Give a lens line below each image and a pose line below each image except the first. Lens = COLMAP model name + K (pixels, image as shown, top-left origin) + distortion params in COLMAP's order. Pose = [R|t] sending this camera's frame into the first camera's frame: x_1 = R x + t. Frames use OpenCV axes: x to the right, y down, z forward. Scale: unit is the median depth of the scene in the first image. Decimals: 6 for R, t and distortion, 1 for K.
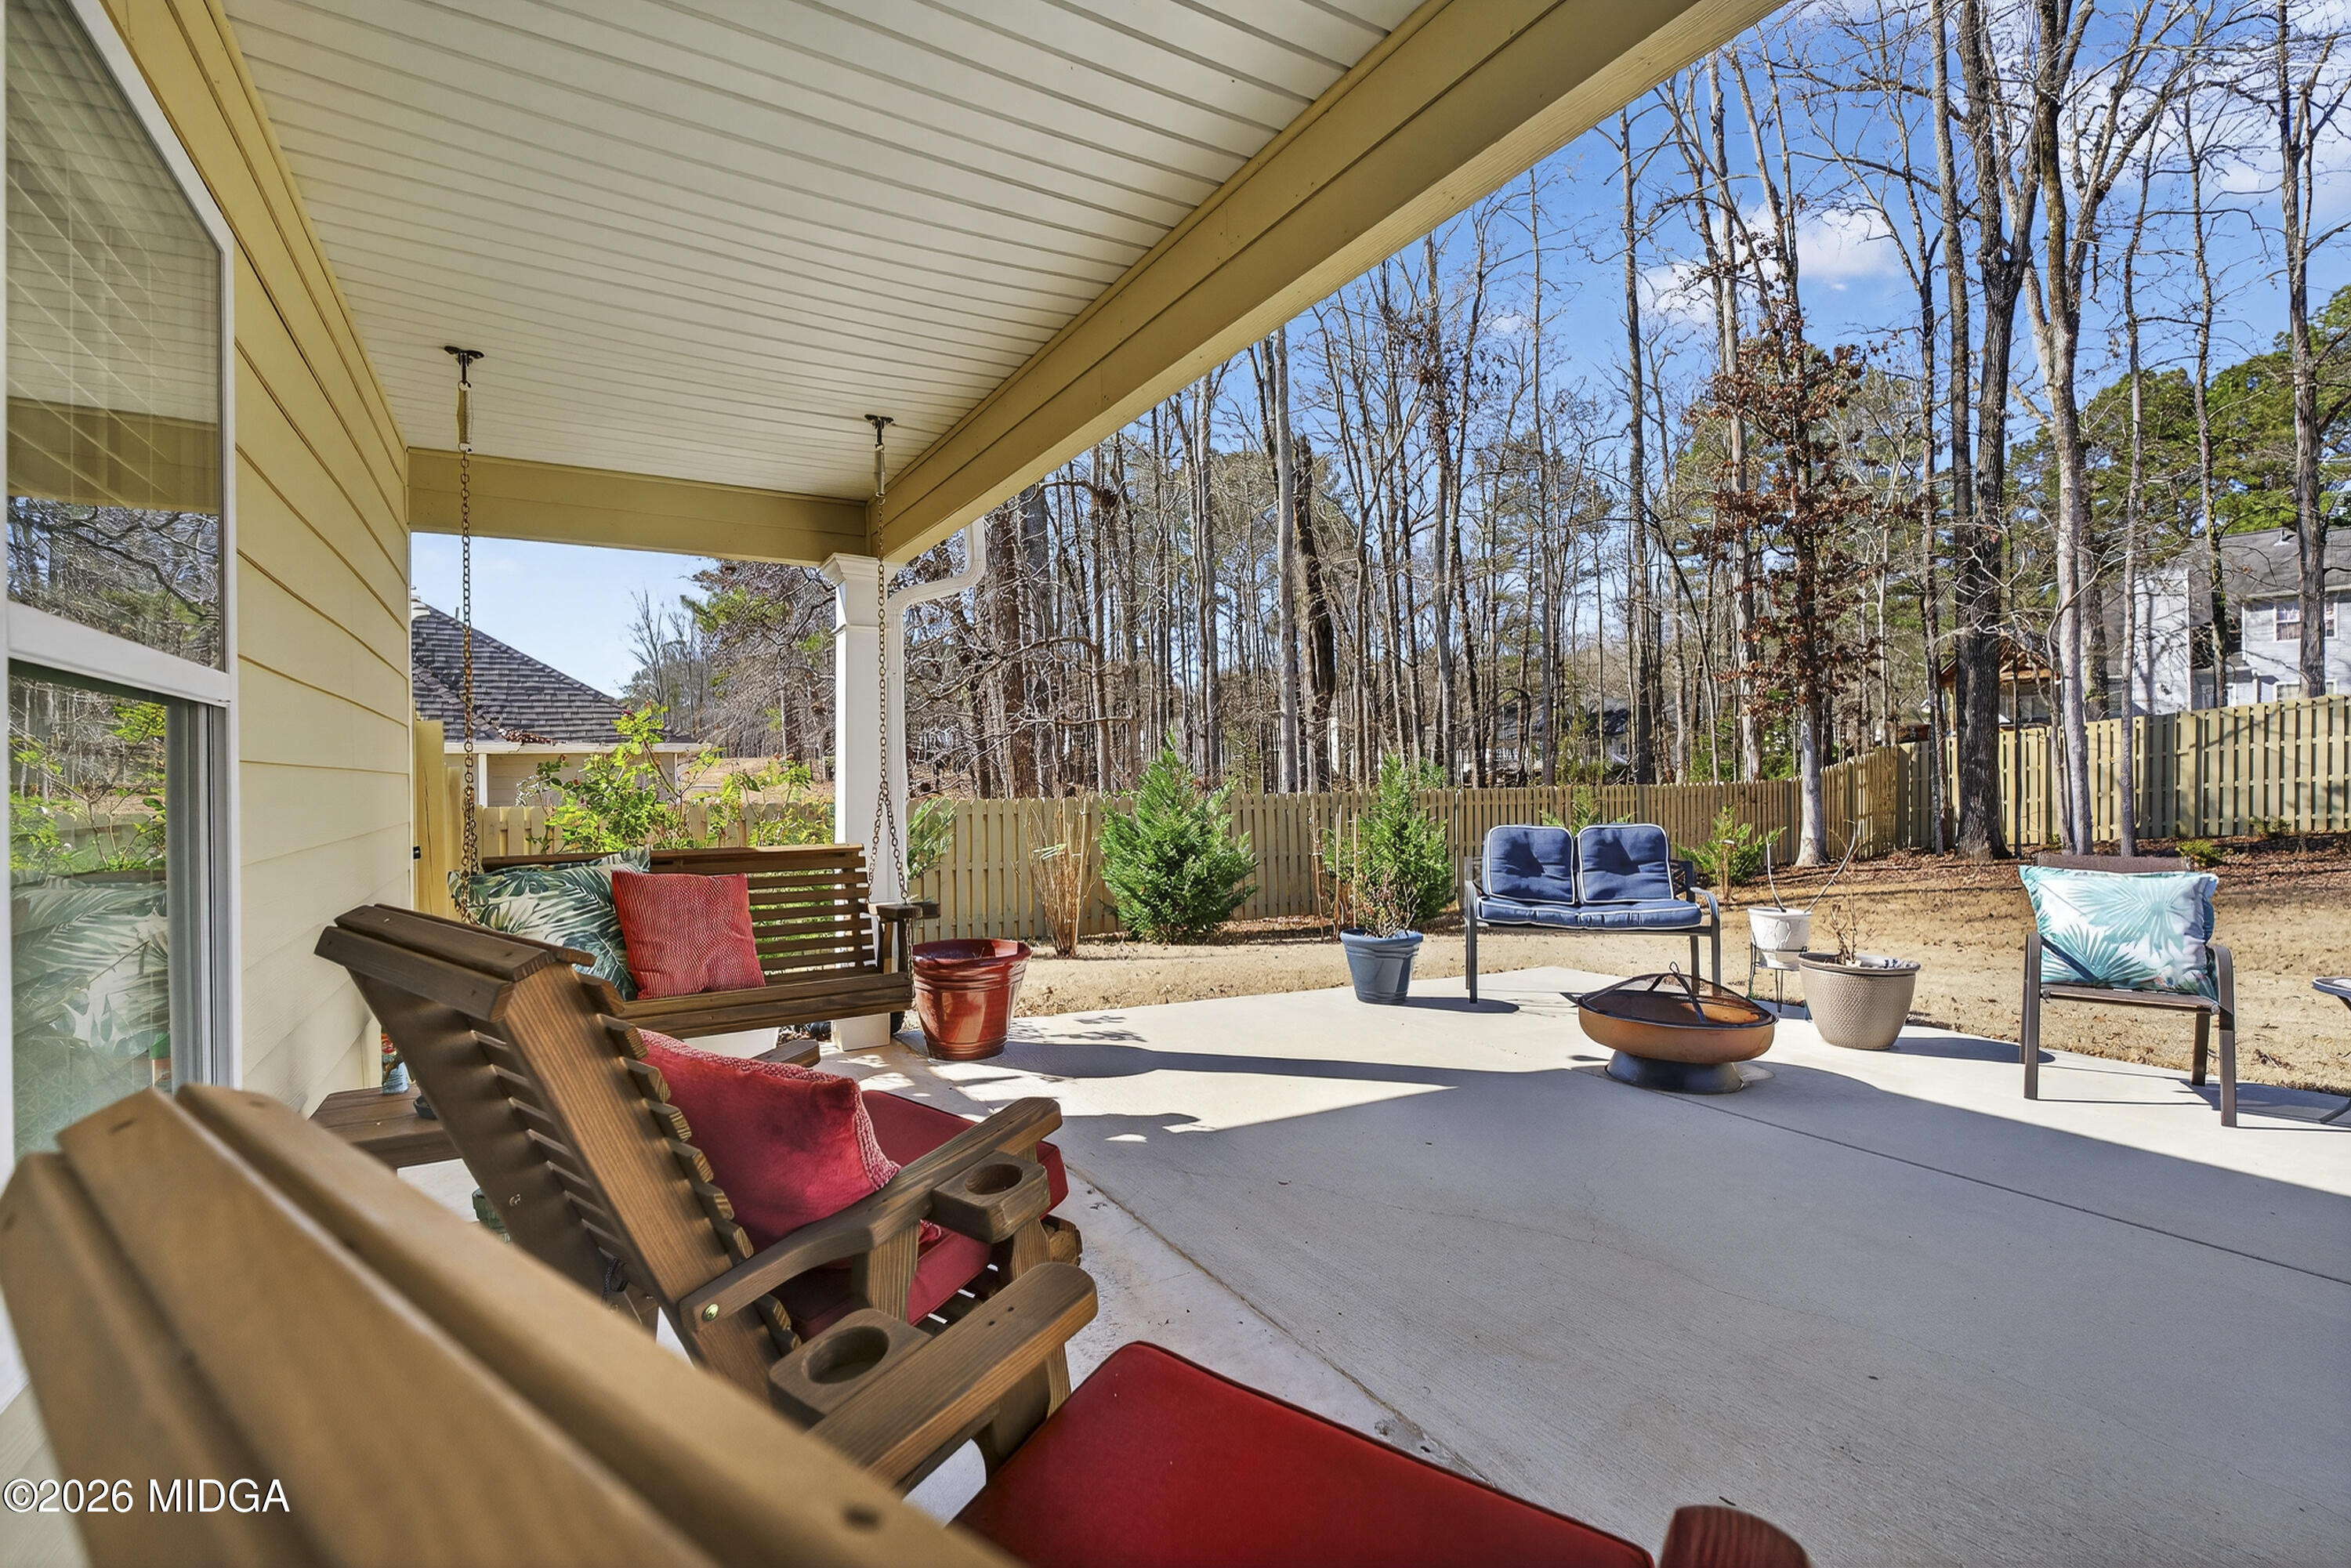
lens RADIAL K [[1033.1, 0, 1183.2], [0, 1033.1, 777.8], [0, 0, 1]] dist [-0.008774, -0.001440]
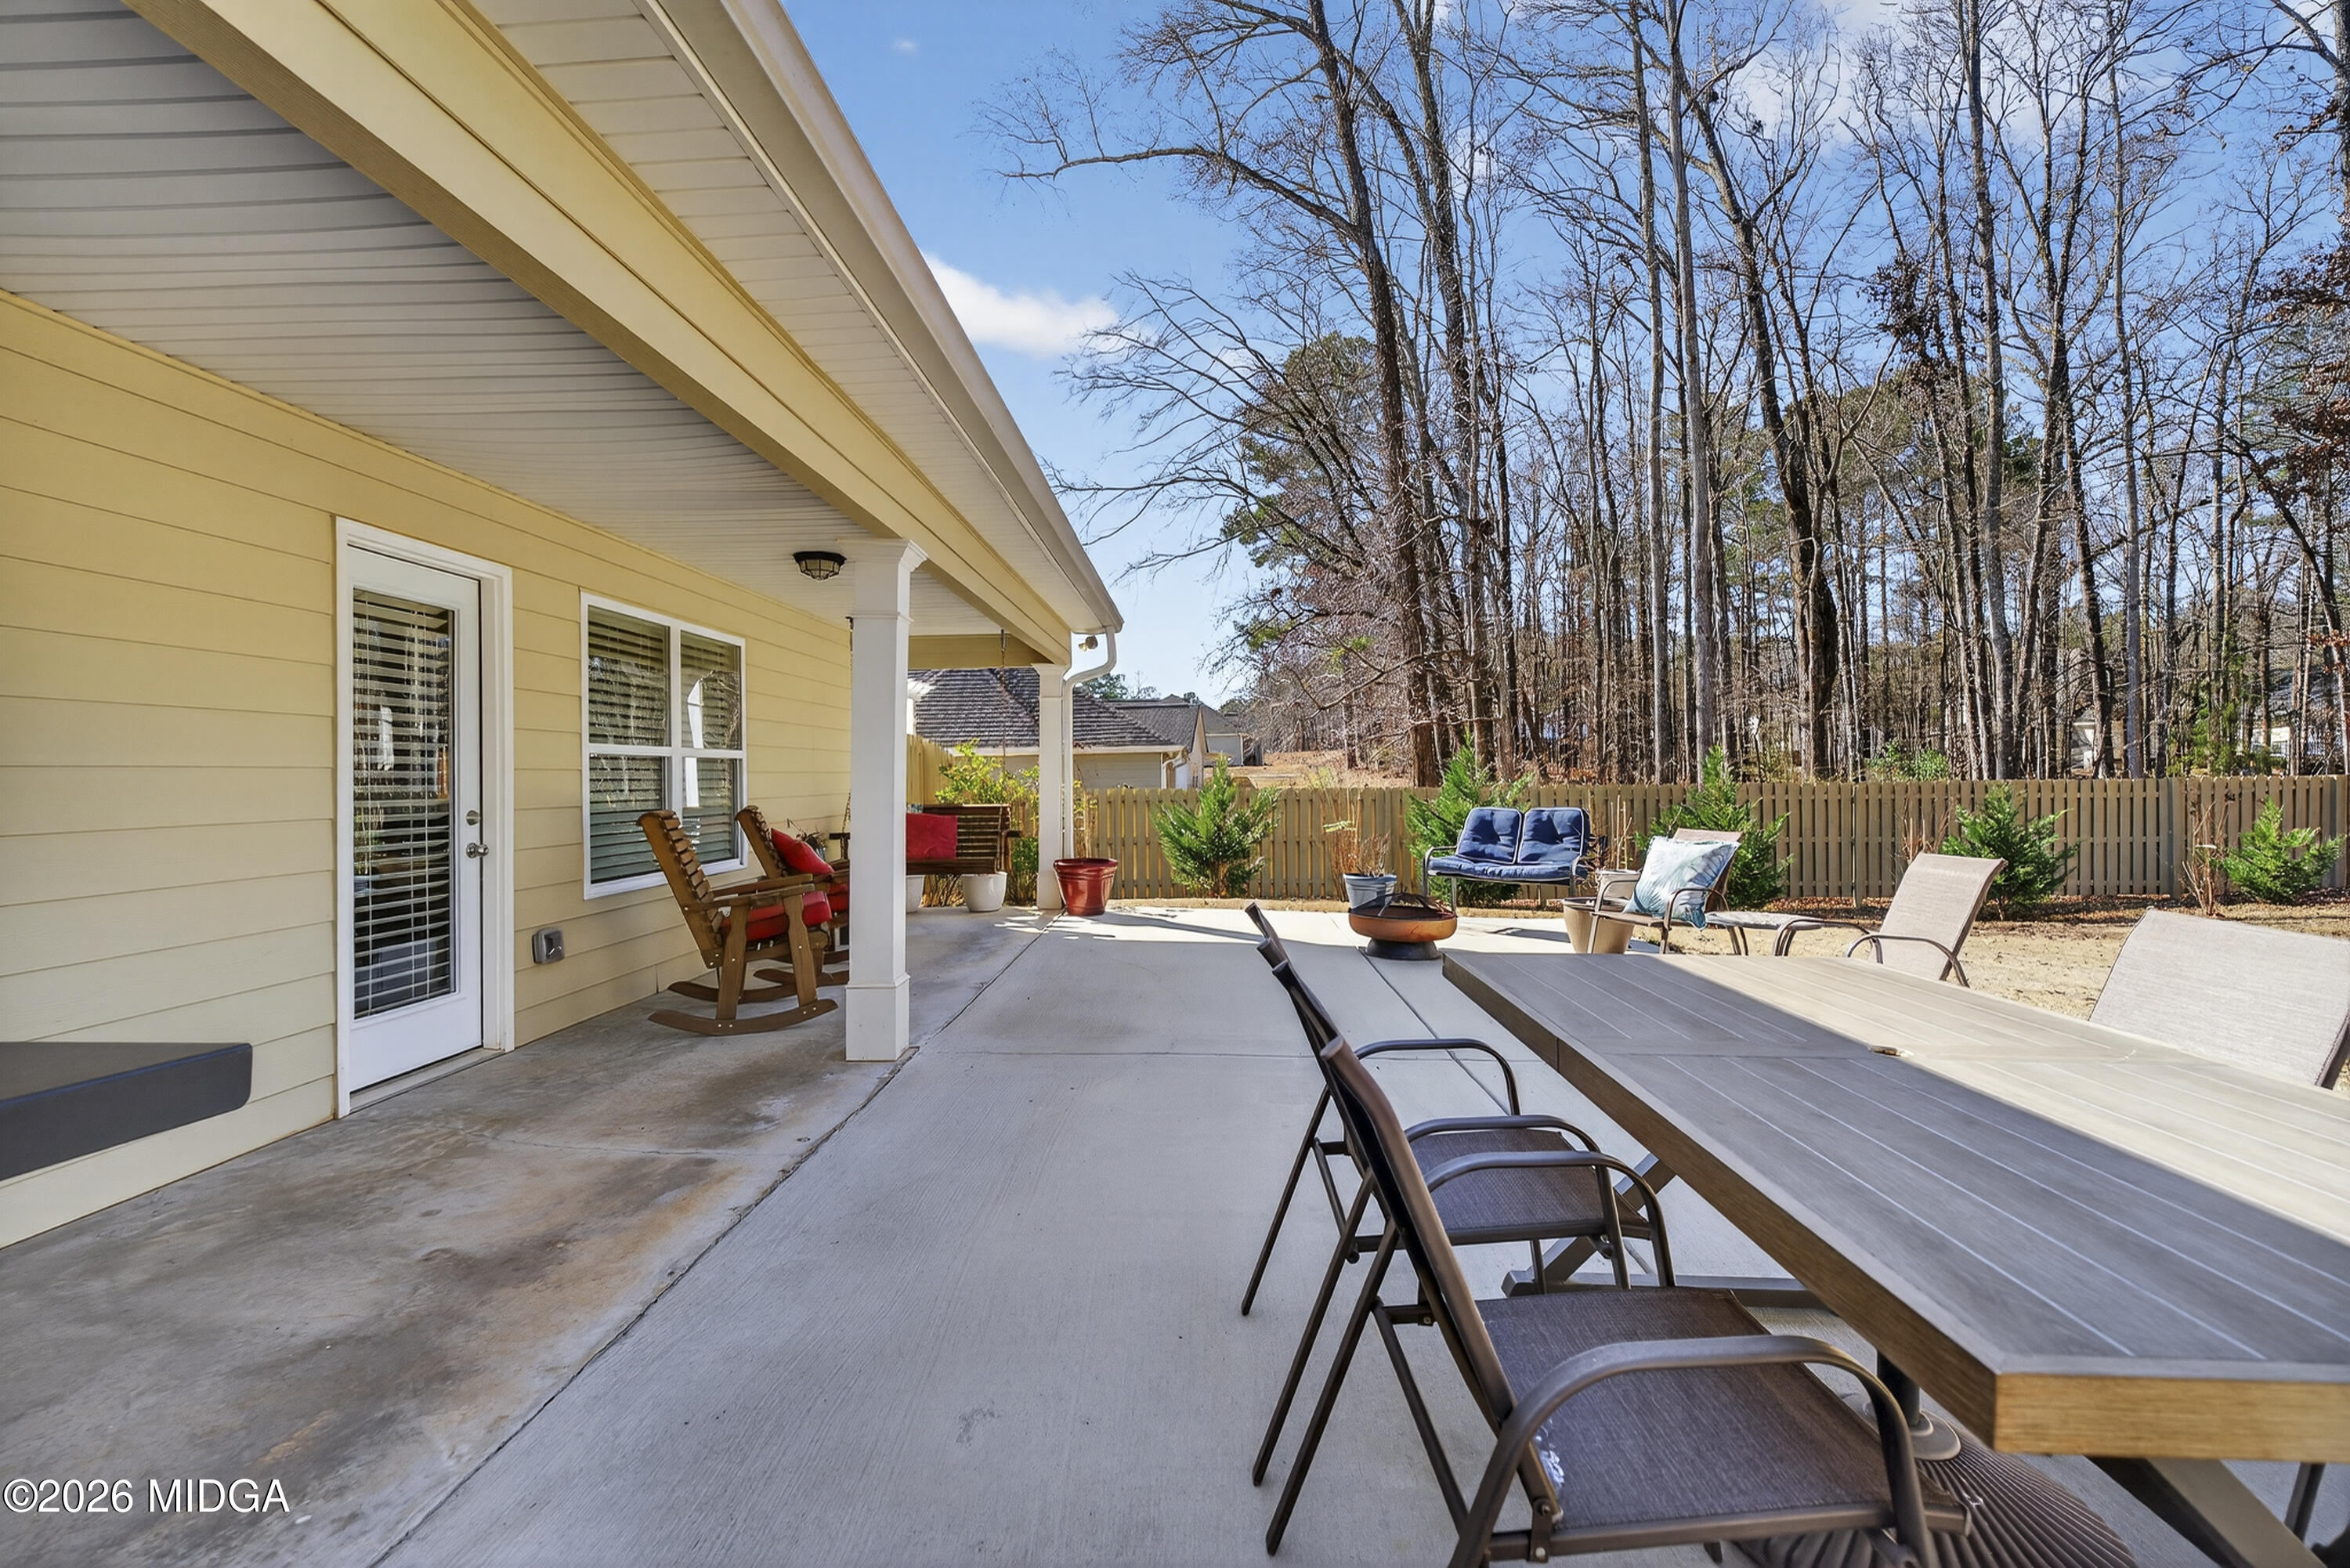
lens RADIAL K [[1032.6, 0, 1162.5], [0, 1032.6, 779.5], [0, 0, 1]] dist [-0.008774, -0.001440]
pose [[0.843537, -0.002977, -0.537063, 0.261611], [0.006167, 0.999972, 0.004144, -0.000599], [0.537036, -0.006808, 0.843532, -0.160319]]
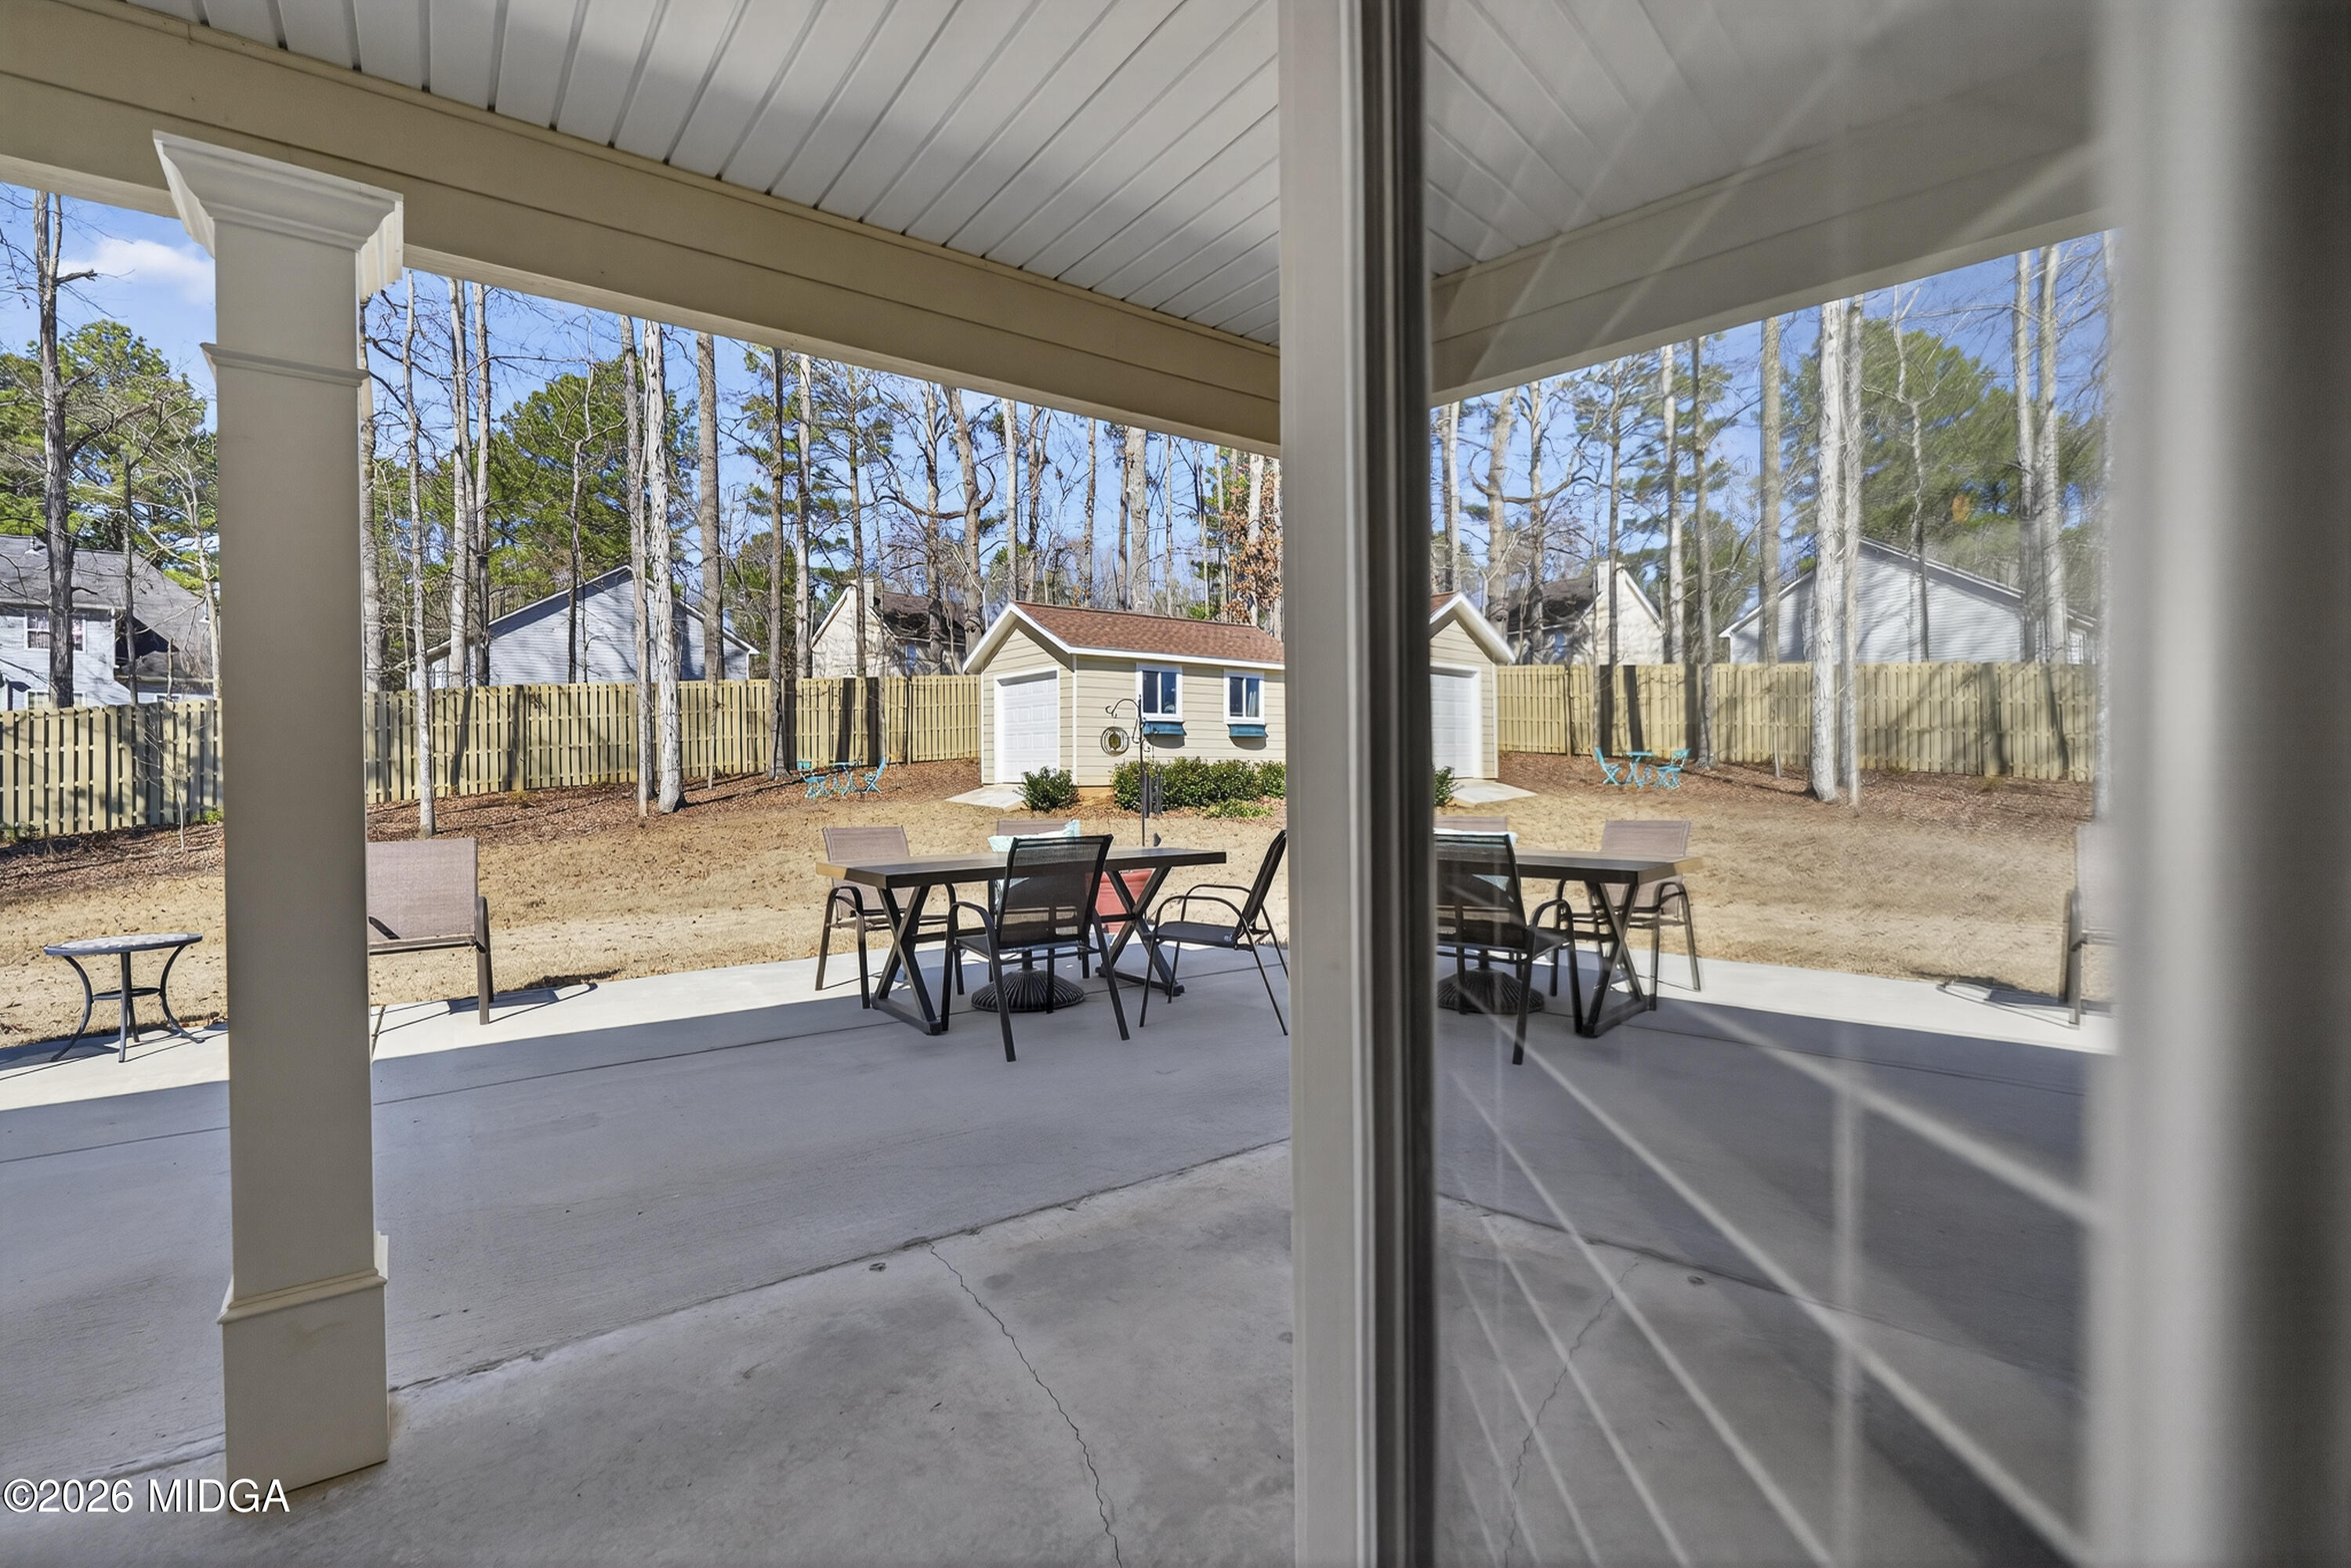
lens RADIAL K [[1033.1, 0, 1172.1], [0, 1033.1, 780.0], [0, 0, 1]] dist [-0.008774, -0.001440]
pose [[-0.089815, -0.004278, 0.995949, -0.055058], [0.008482, 0.999951, 0.005060, 0.000661], [-0.995922, 0.008902, -0.089774, -0.057582]]
